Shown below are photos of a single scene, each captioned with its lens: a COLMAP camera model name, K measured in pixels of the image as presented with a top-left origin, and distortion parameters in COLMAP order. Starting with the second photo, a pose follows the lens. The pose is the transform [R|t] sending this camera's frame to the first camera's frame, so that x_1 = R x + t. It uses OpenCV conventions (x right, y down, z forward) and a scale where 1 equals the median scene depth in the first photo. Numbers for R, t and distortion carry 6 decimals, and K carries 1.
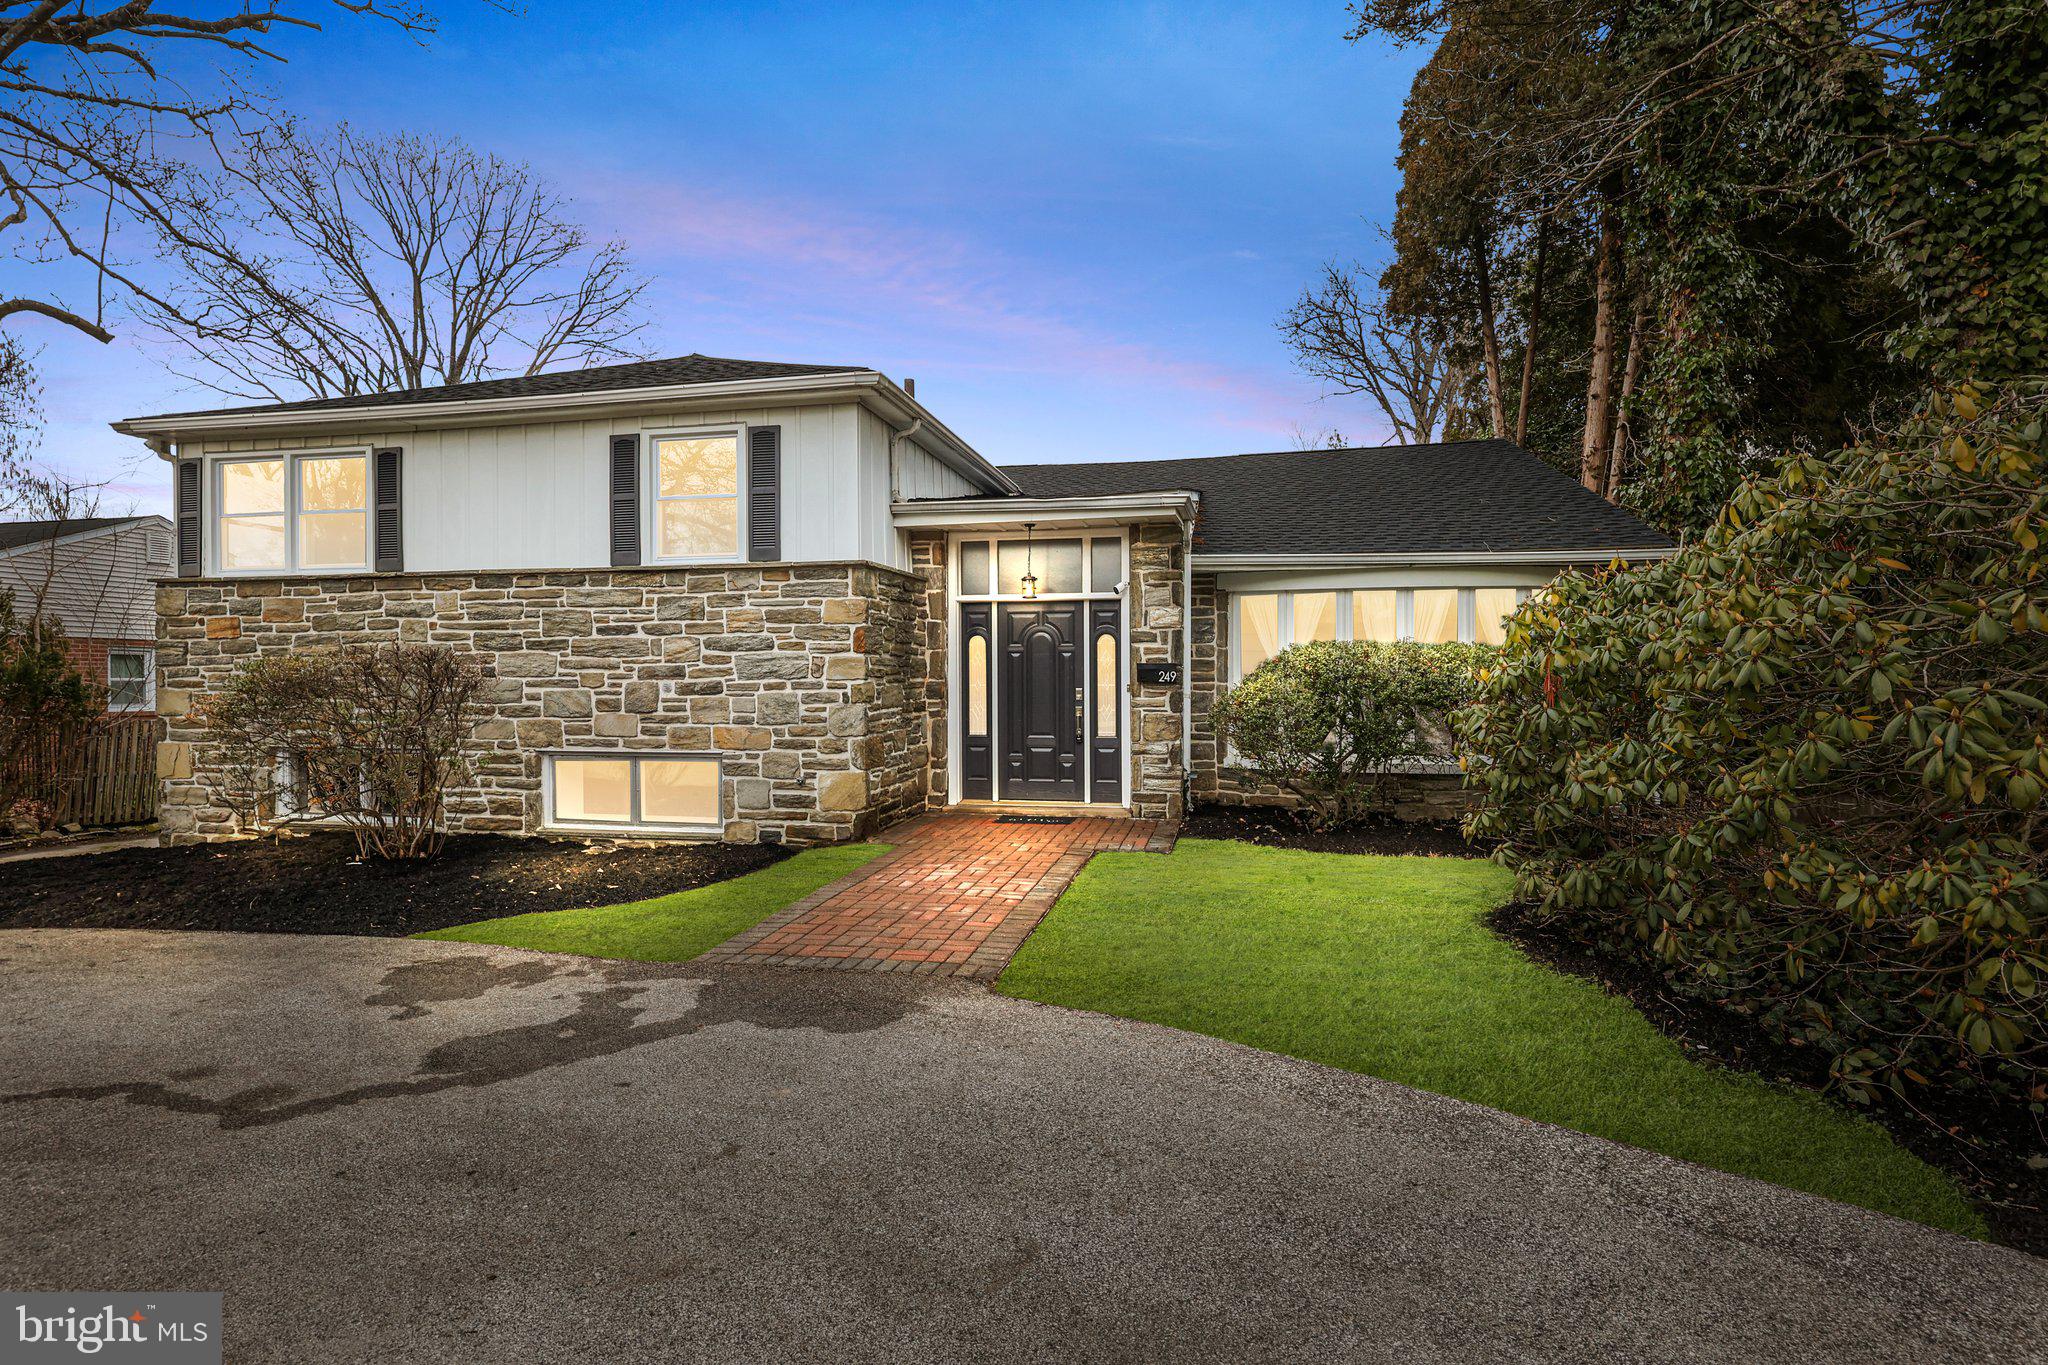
lens RADIAL K [[999.2, 0, 1024.0], [0, 999.2, 682.5], [0, 0, 1]] dist [0.000145, 0.000007]
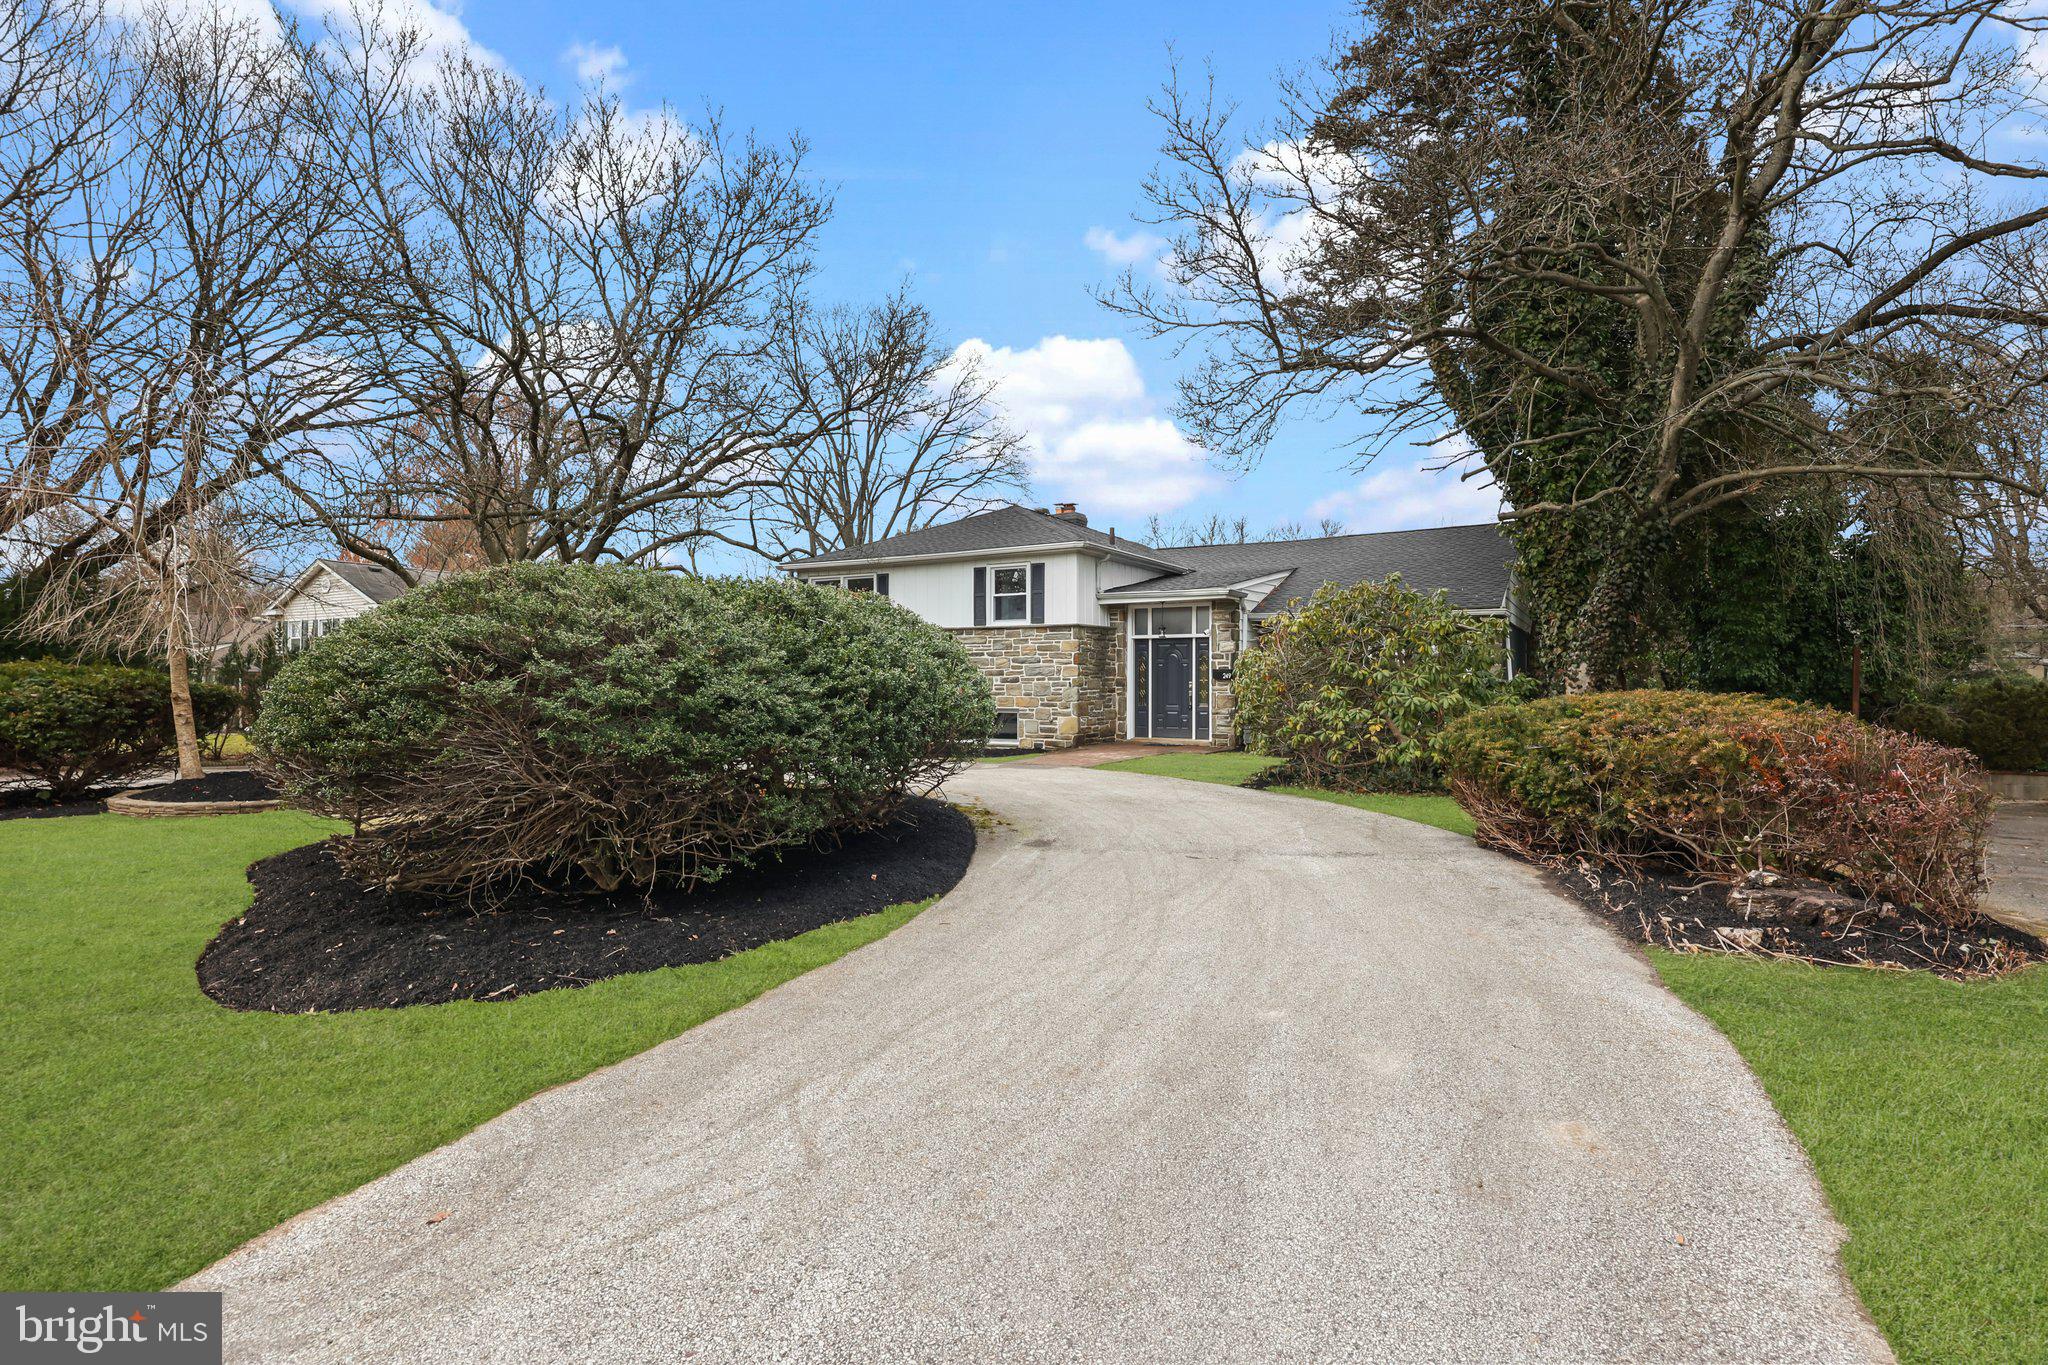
lens RADIAL K [[999.2, 0, 1024.0], [0, 999.2, 682.5], [0, 0, 1]] dist [0.000145, 0.000007]
pose [[0.946041, 0.008063, -0.323948, 0.406811], [-0.009895, 0.999943, -0.004010, 0.018756], [0.323897, 0.006999, 0.946066, -1.049565]]
